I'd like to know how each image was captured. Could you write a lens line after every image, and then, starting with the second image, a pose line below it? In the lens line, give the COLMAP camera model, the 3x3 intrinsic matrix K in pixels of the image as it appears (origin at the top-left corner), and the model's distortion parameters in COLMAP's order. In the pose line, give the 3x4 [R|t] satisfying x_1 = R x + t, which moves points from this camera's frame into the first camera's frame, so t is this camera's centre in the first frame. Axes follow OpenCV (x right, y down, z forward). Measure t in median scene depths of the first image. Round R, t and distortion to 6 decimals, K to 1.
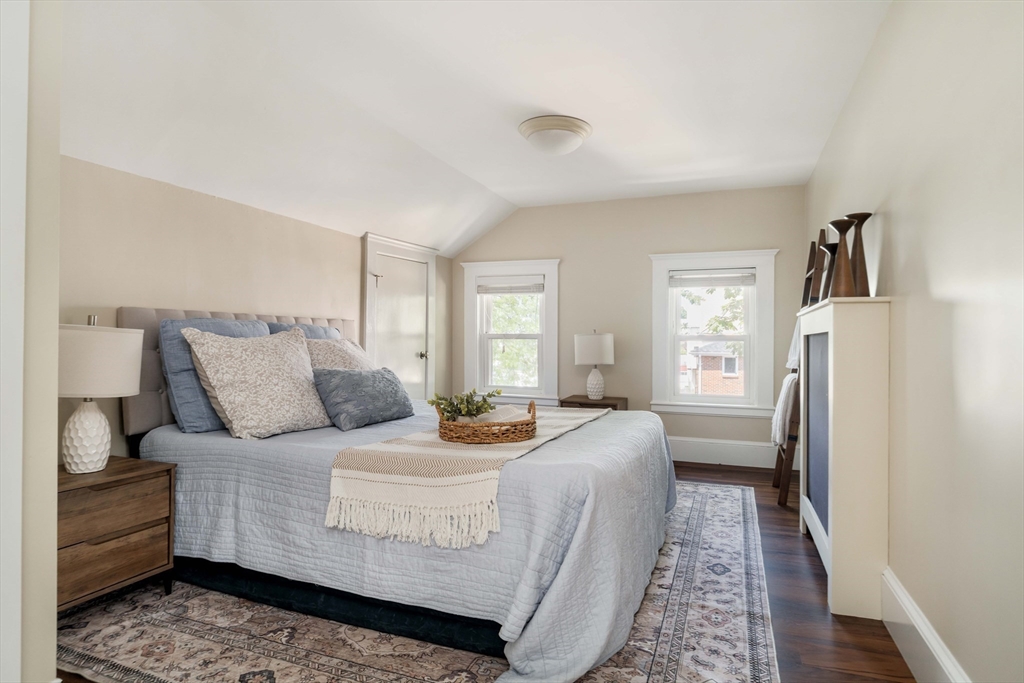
lens RADIAL K [[546.8, 0, 515.1], [0, 546.8, 339.2], [0, 0, 1]] dist [-0.005976, 0.000137]
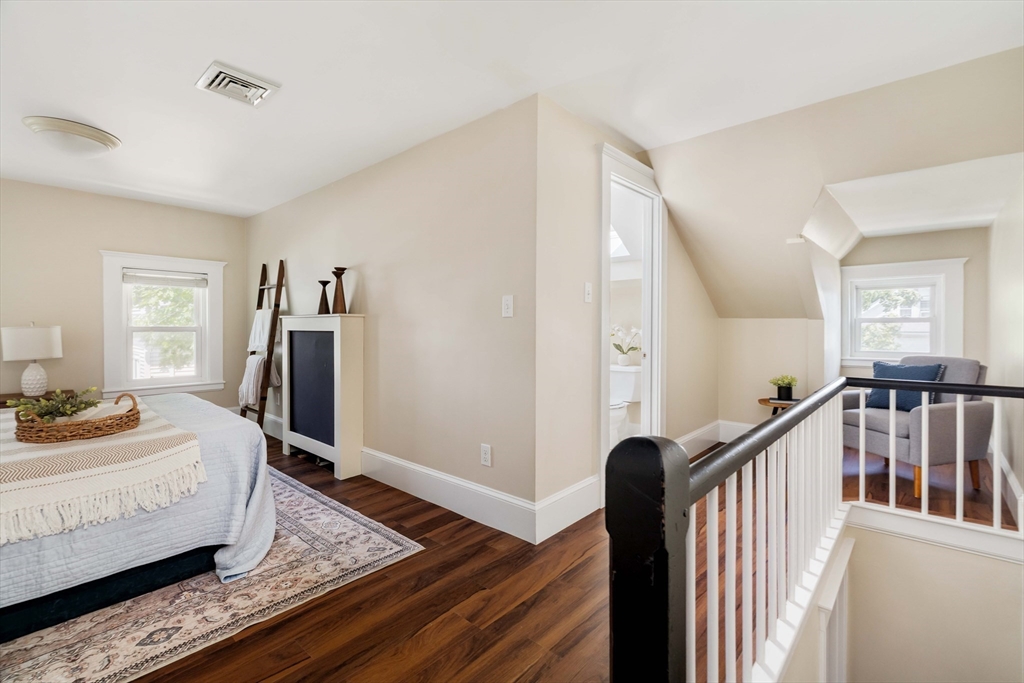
lens RADIAL K [[464.7, 0, 514.9], [0, 464.7, 332.0], [0, 0, 1]] dist [0.000440, 0.000149]
pose [[0.356215, -0.018323, 0.934225, -0.734505], [-0.005153, 0.999754, 0.021573, -0.052390], [-0.934390, -0.012499, 0.356033, -0.140535]]
